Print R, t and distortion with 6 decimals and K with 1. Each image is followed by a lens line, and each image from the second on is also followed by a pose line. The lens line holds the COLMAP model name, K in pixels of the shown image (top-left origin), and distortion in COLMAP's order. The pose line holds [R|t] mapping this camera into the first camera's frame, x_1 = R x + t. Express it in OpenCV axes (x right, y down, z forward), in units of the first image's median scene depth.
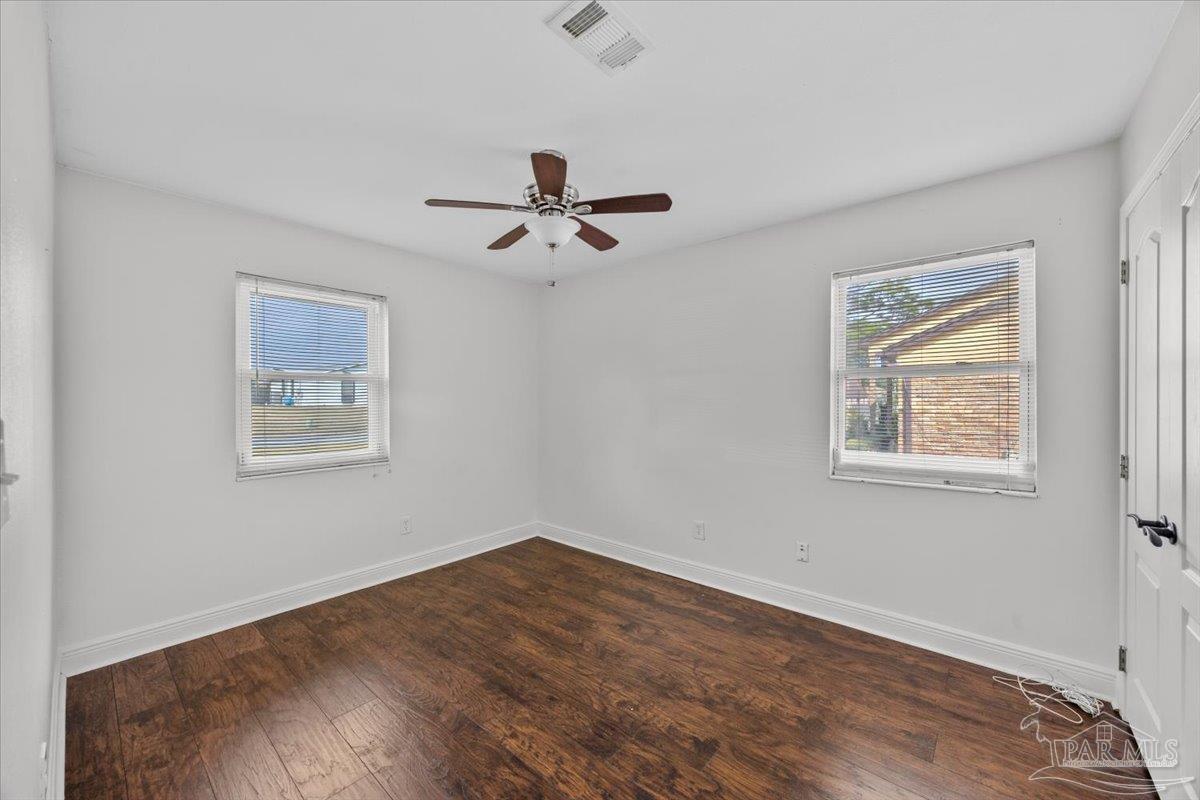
lens RADIAL K [[471.0, 0, 600.0], [0, 471.0, 400.0], [0, 0, 1]] dist [0.000357, -0.000005]
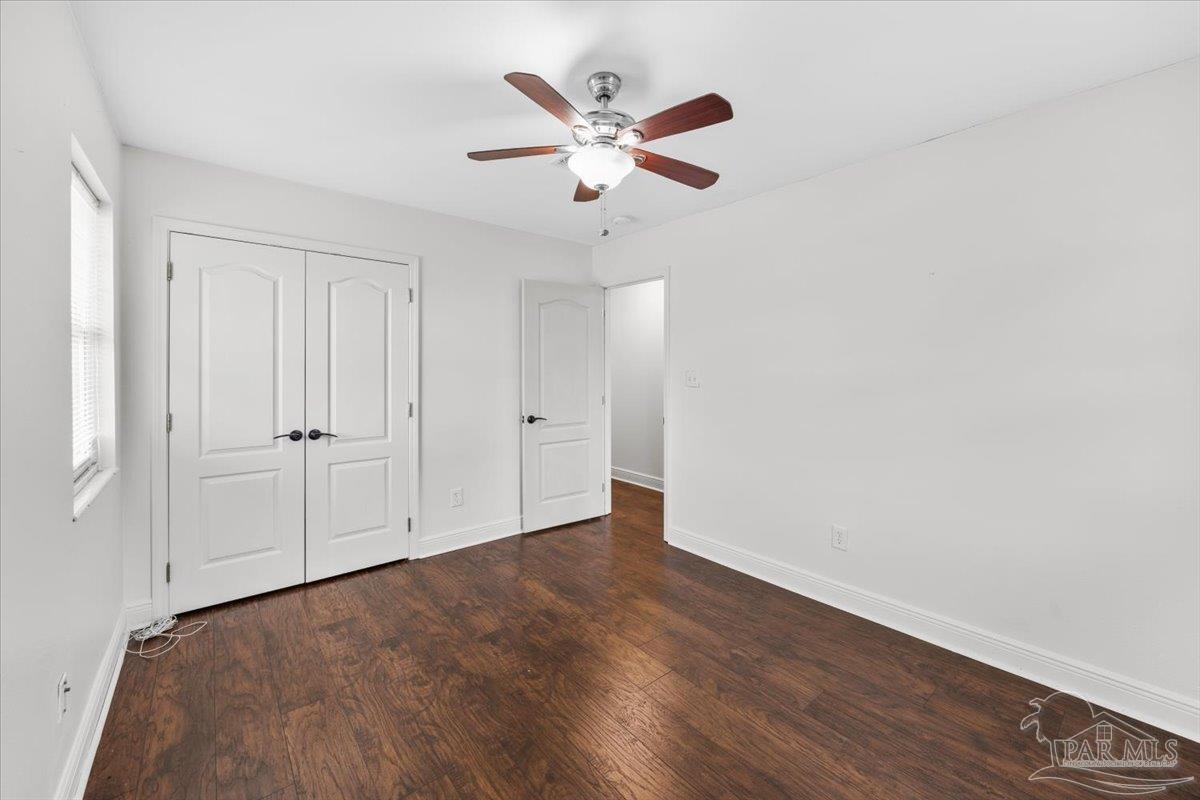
lens RADIAL K [[471.0, 0, 600.0], [0, 471.0, 400.0], [0, 0, 1]] dist [0.000357, -0.000005]
pose [[-0.986209, -0.007053, 0.165354, -0.237118], [0.004555, 0.997556, 0.069721, -0.005295], [-0.165442, 0.069513, -0.983767, 1.837049]]
